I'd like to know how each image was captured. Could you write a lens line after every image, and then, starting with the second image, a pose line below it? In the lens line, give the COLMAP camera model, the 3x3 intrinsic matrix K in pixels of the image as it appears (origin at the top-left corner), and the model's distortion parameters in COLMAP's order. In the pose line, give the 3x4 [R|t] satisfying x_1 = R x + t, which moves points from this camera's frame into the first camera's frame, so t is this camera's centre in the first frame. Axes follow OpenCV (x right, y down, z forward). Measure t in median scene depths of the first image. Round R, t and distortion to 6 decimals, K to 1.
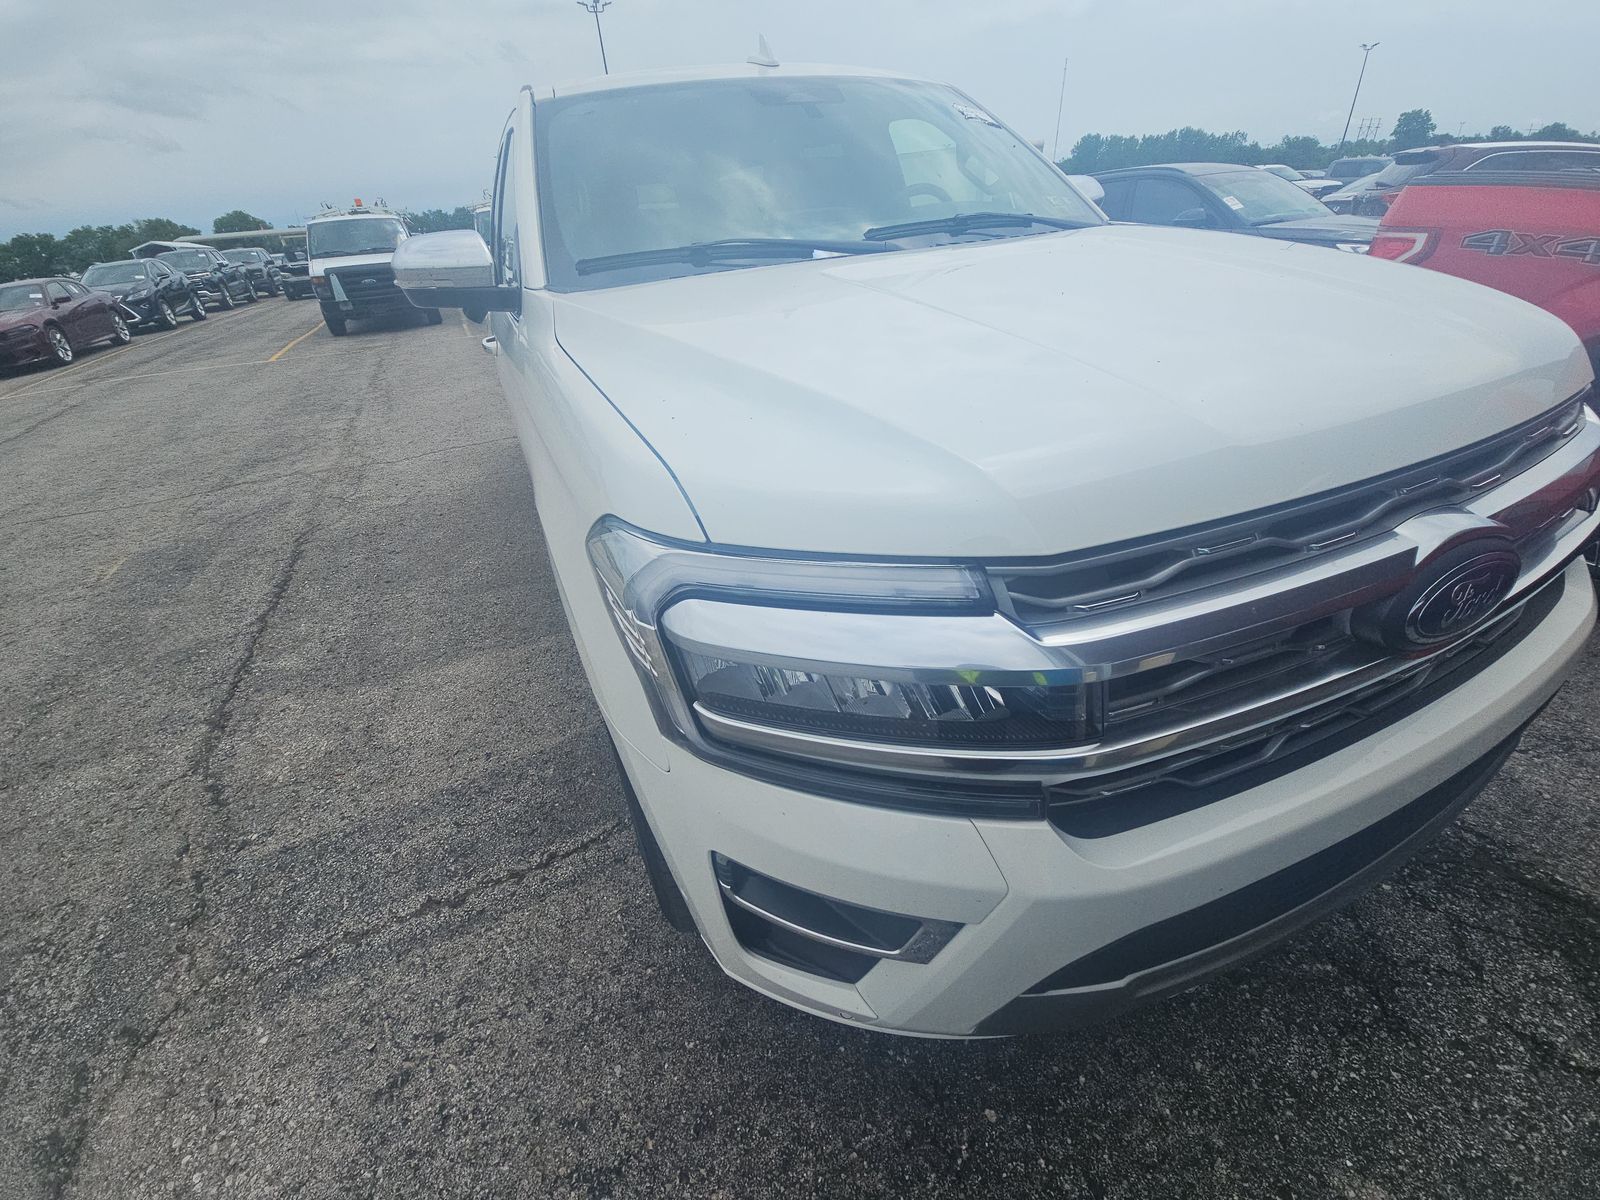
lens RADIAL K [[645.0, 0, 795.2], [0, 645.0, 596.9], [0, 0, 1]] dist [0.051066, -0.029900]
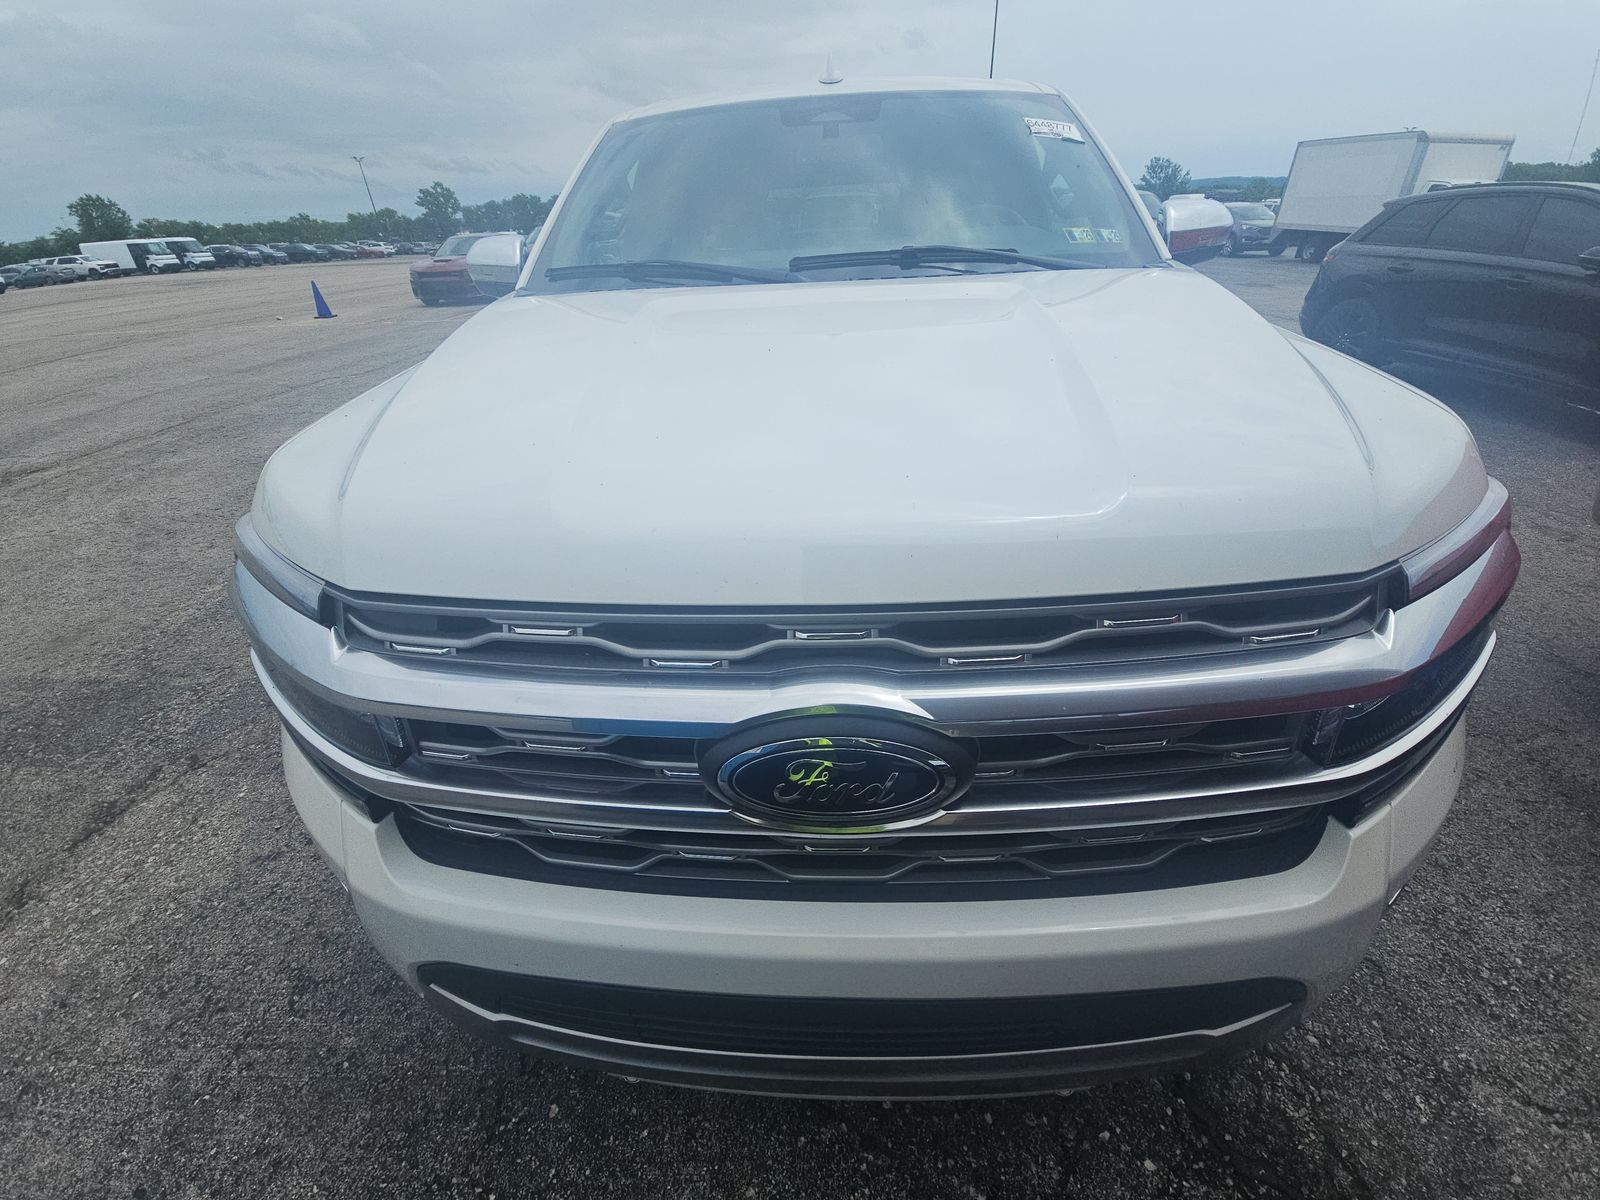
lens RADIAL K [[645.0, 0, 795.2], [0, 645.0, 596.9], [0, 0, 1]] dist [0.051066, -0.029900]
pose [[0.885498, 0.260471, -0.384769, 0.739035], [-0.256217, 0.964544, 0.063302, -0.151134], [0.387616, 0.042530, 0.920839, 0.130433]]
